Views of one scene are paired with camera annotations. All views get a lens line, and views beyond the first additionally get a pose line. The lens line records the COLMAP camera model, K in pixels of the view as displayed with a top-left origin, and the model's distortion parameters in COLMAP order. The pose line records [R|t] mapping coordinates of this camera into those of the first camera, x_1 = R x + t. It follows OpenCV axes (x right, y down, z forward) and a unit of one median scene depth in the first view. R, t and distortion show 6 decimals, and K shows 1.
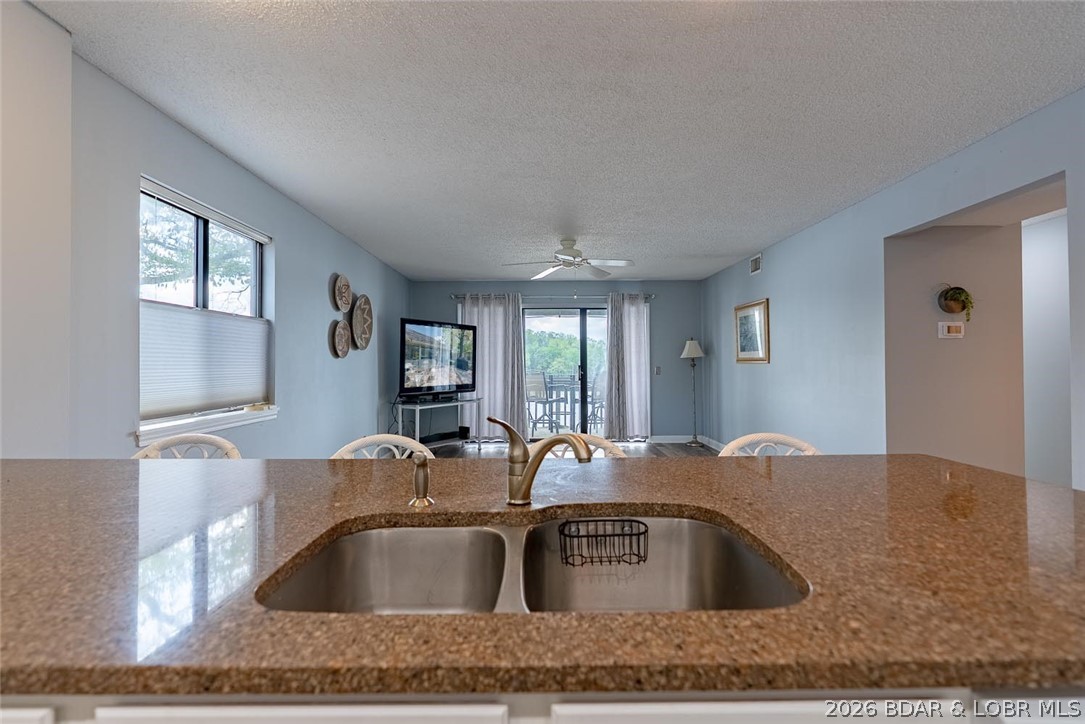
lens RADIAL K [[496.6, 0, 538.7], [0, 496.6, 359.3], [0, 0, 1]] dist [-0.007651, 0.000328]
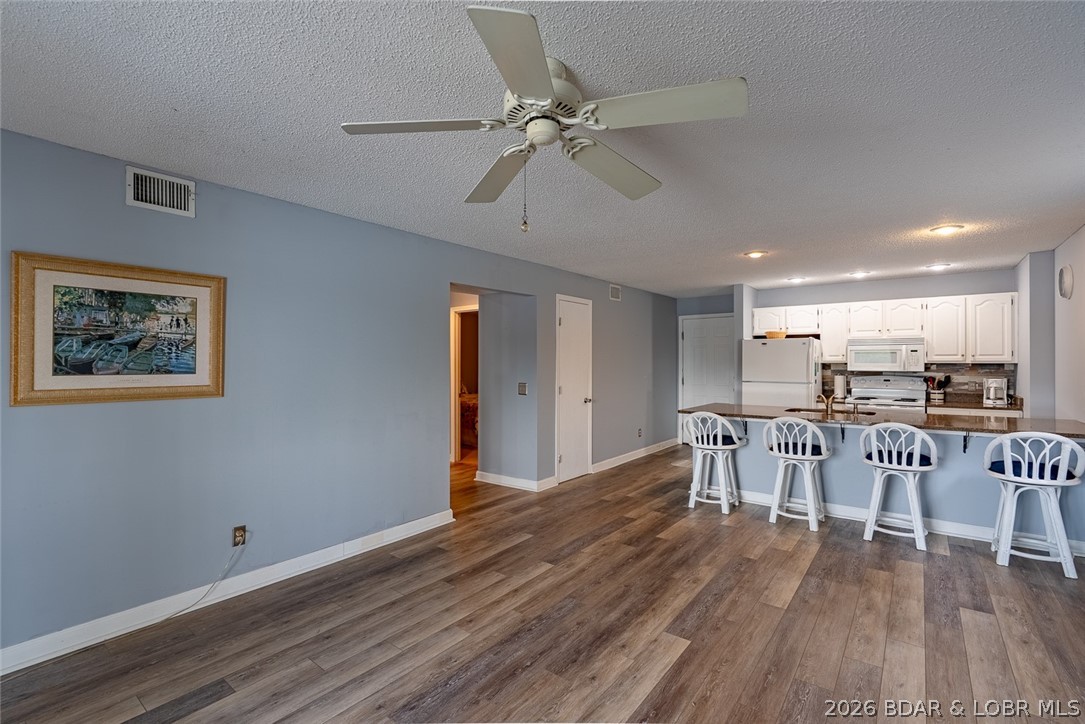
lens RADIAL K [[487.9, 0, 537.0], [0, 487.9, 360.5], [0, 0, 1]] dist [-0.005889, 0.000239]
pose [[-0.780422, 0.009578, 0.625179, -0.107096], [-0.000449, 0.999874, -0.015878, -0.017210], [-0.625253, -0.012672, -0.780320, 0.891979]]
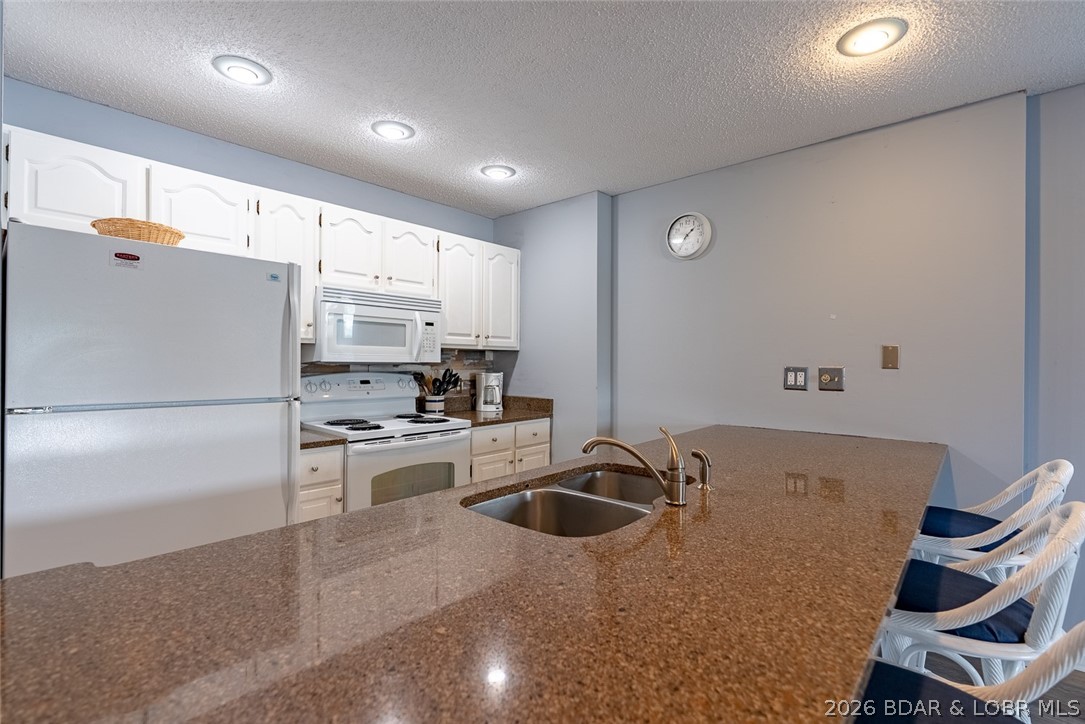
lens RADIAL K [[495.7, 0, 543.3], [0, 495.7, 362.6], [0, 0, 1]] dist [-0.007988, 0.001182]
pose [[-0.669167, 0.004004, -0.743101, 0.165382], [0.009879, 0.999945, -0.003508, -0.009787], [0.743046, -0.009688, -0.669170, 0.240563]]
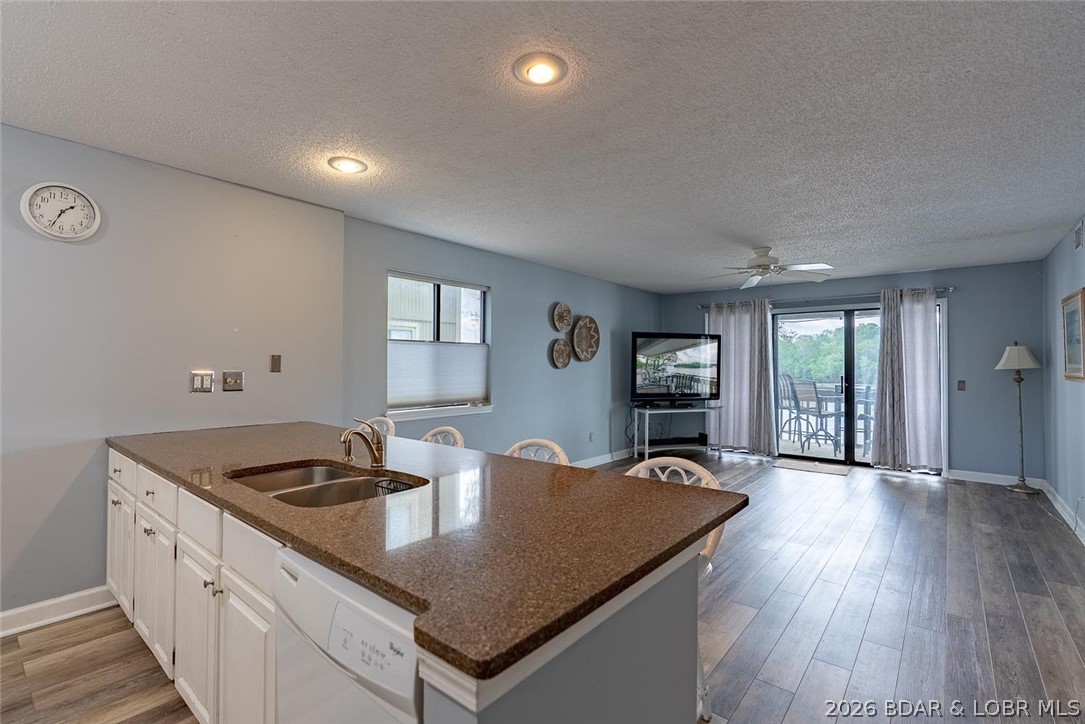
lens RADIAL K [[494.9, 0, 539.7], [0, 494.9, 361.0], [0, 0, 1]] dist [-0.007067, 0.000162]
pose [[0.764538, 0.003635, -0.644568, 0.241168], [-0.001829, 0.999992, 0.003469, -0.016739], [0.644576, -0.001473, 0.764539, -0.001571]]
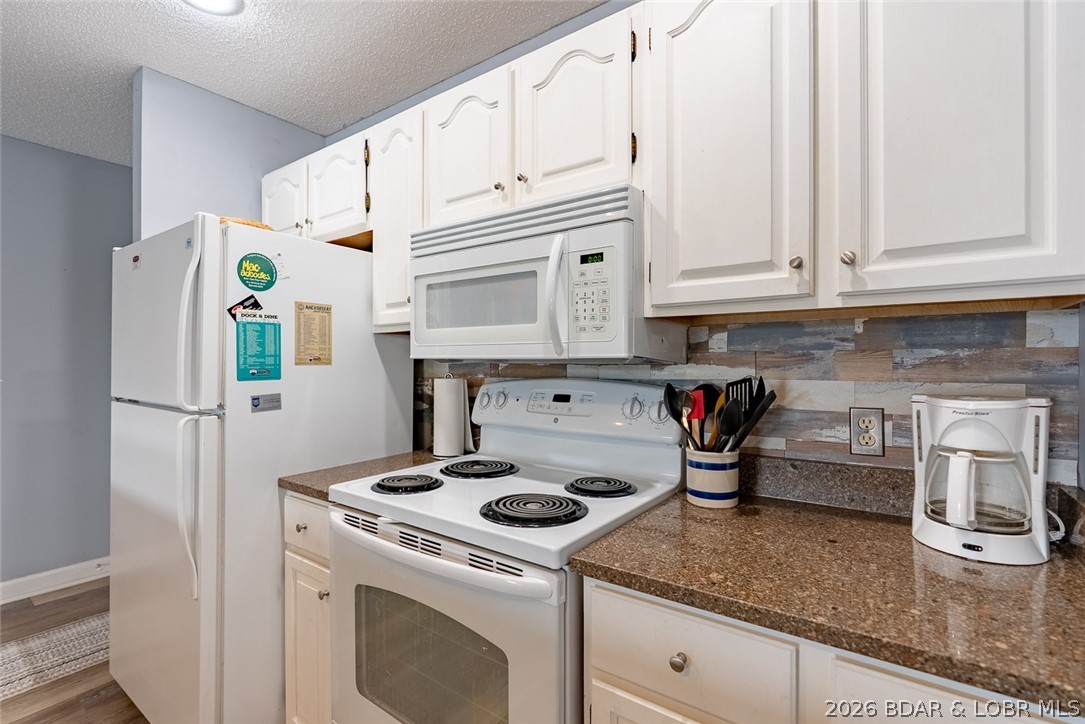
lens RADIAL K [[495.7, 0, 543.3], [0, 495.7, 362.6], [0, 0, 1]] dist [-0.007988, 0.001182]
pose [[-0.808266, 0.007366, 0.588771, -0.176003], [-0.001438, 0.999894, -0.014484, -0.008481], [-0.588816, -0.012554, -0.808170, 0.019259]]
